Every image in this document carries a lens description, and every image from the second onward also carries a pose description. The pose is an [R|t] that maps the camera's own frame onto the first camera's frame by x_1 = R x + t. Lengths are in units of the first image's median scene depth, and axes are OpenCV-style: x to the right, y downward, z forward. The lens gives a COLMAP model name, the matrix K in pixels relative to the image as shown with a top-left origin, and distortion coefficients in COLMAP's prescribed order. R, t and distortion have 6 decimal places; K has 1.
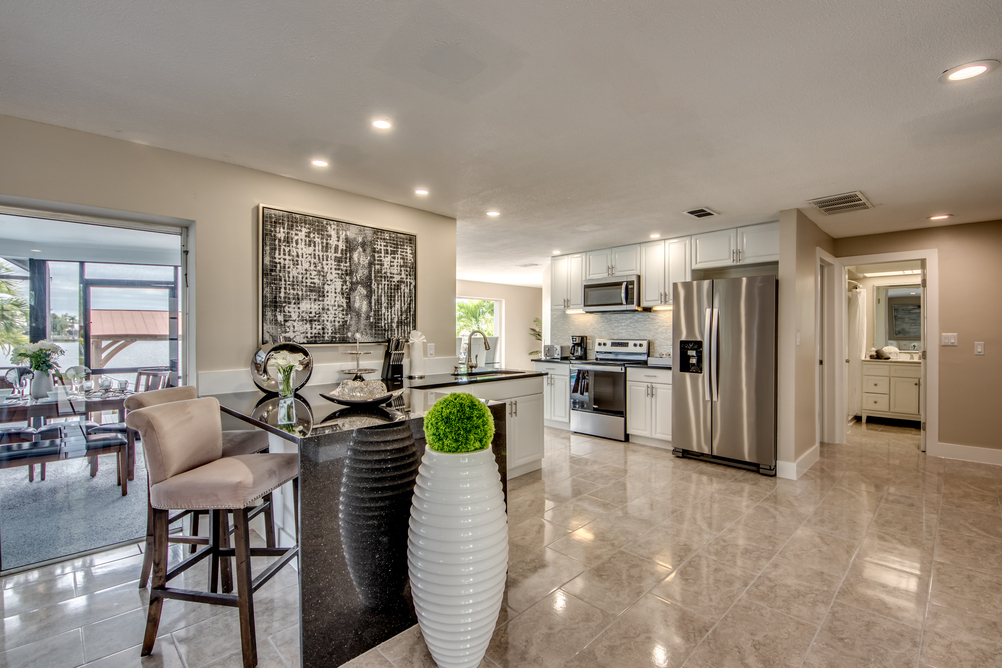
lens RADIAL K [[445.3, 0, 491.3], [0, 445.3, 335.3], [0, 0, 1]] dist [0.002779, 0.000136]
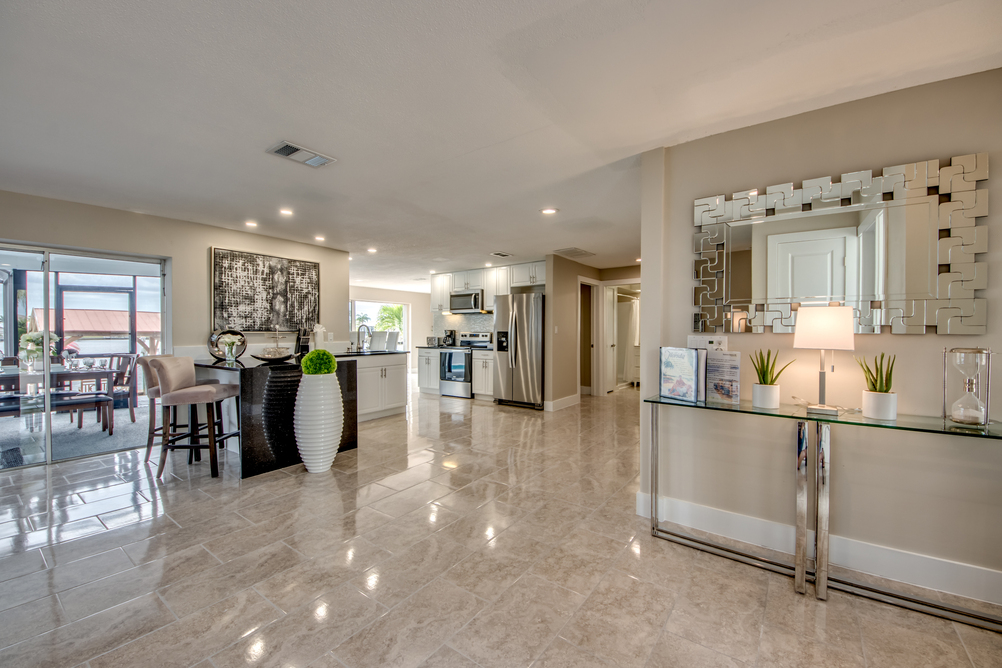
lens RADIAL K [[402.9, 0, 504.5], [0, 402.9, 337.5], [0, 0, 1]] dist [-0.018044, -0.000426]
pose [[0.982637, -0.002355, 0.185523, 0.217717], [0.001314, 0.999983, 0.005735, 0.029915], [-0.185533, -0.005392, 0.982623, -0.526093]]
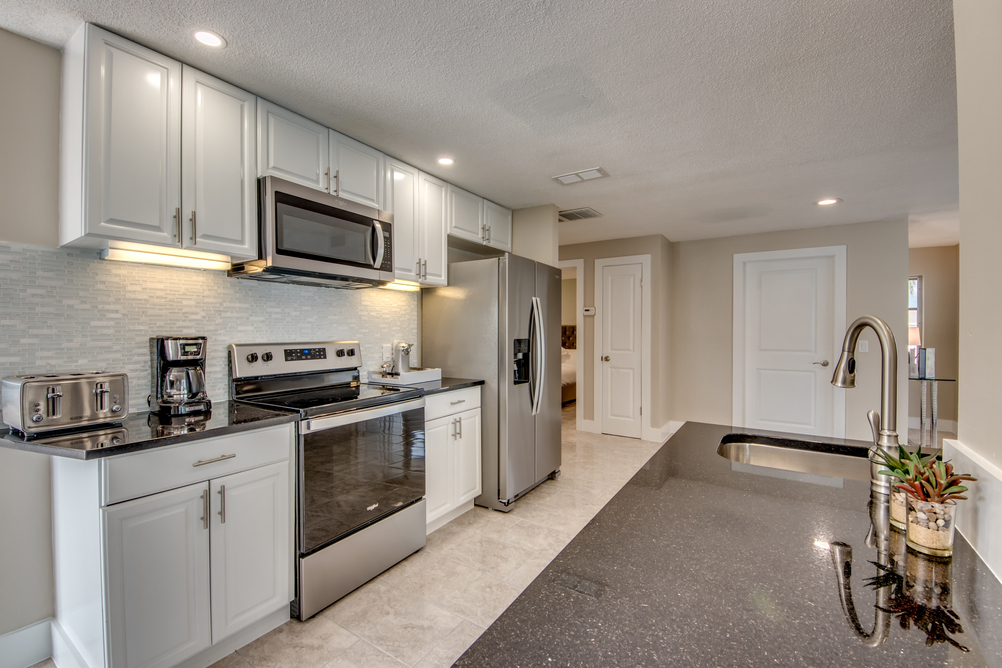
lens RADIAL K [[407.8, 0, 501.5], [0, 407.8, 331.2], [0, 0, 1]] dist [0.000745, -0.000447]
pose [[-0.223741, -0.008697, 0.974610, -0.228831], [-0.003431, 0.999961, 0.008136, -0.009793], [-0.974643, -0.001523, -0.223762, 1.417256]]
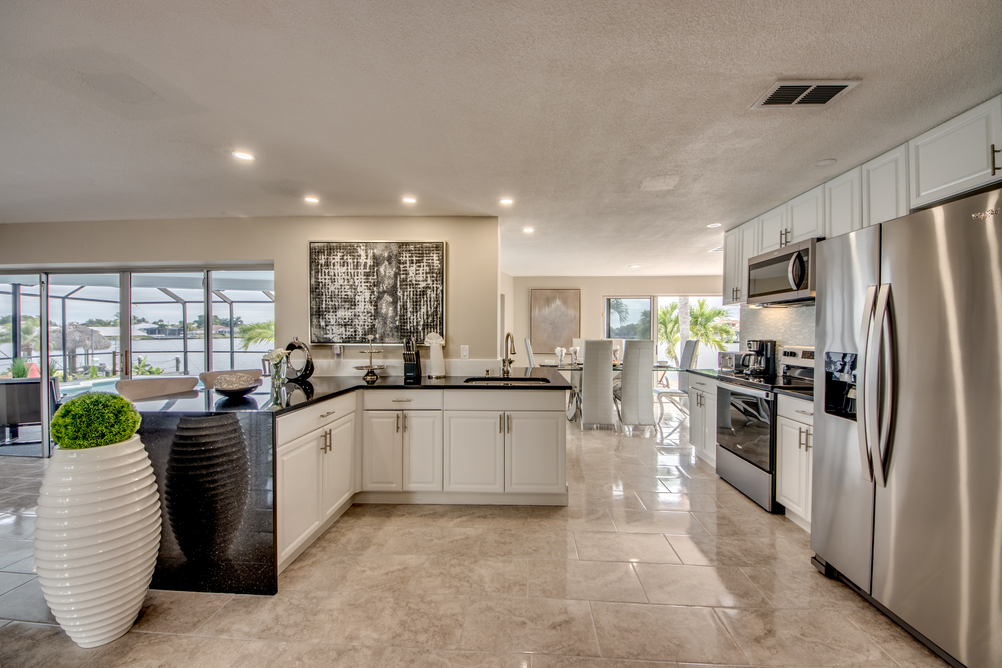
lens RADIAL K [[377.4, 0, 499.1], [0, 377.4, 337.5], [0, 0, 1]] dist [0.017388, -0.000128]
pose [[0.679798, 0.009702, -0.733335, 0.597534], [-0.008024, 0.999951, 0.005791, -0.005764], [0.733356, 0.001947, 0.679842, 0.512708]]
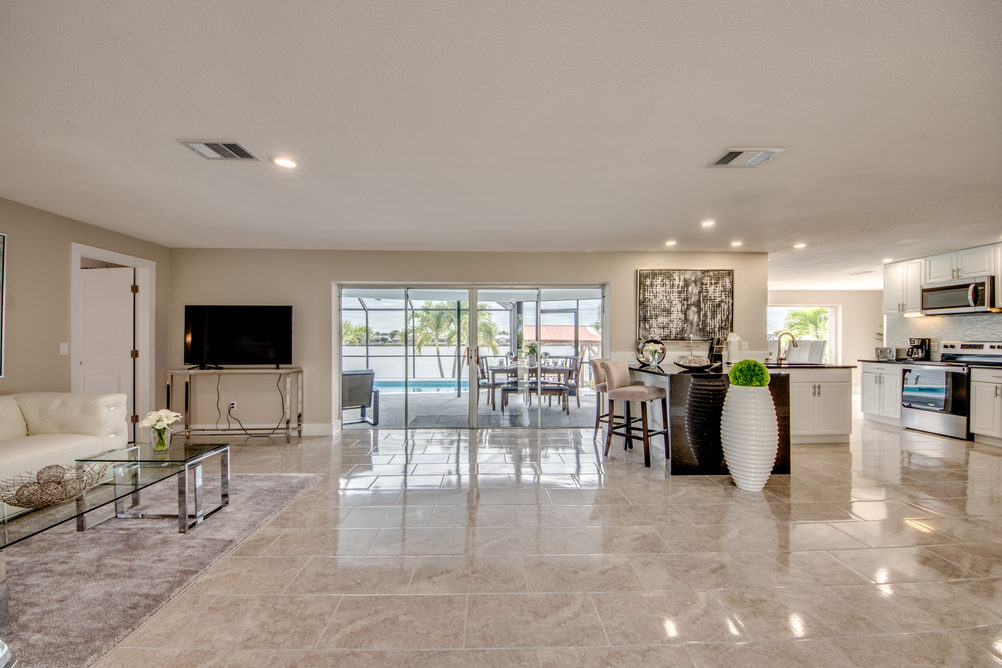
lens RADIAL K [[379.9, 0, 486.0], [0, 379.9, 343.5], [0, 0, 1]] dist [0.000118, -0.009968]
pose [[0.717867, 0.005512, -0.696158, 0.131363], [-0.005651, 0.999982, 0.002090, 0.028236], [0.696157, 0.002433, 0.717886, -0.528722]]
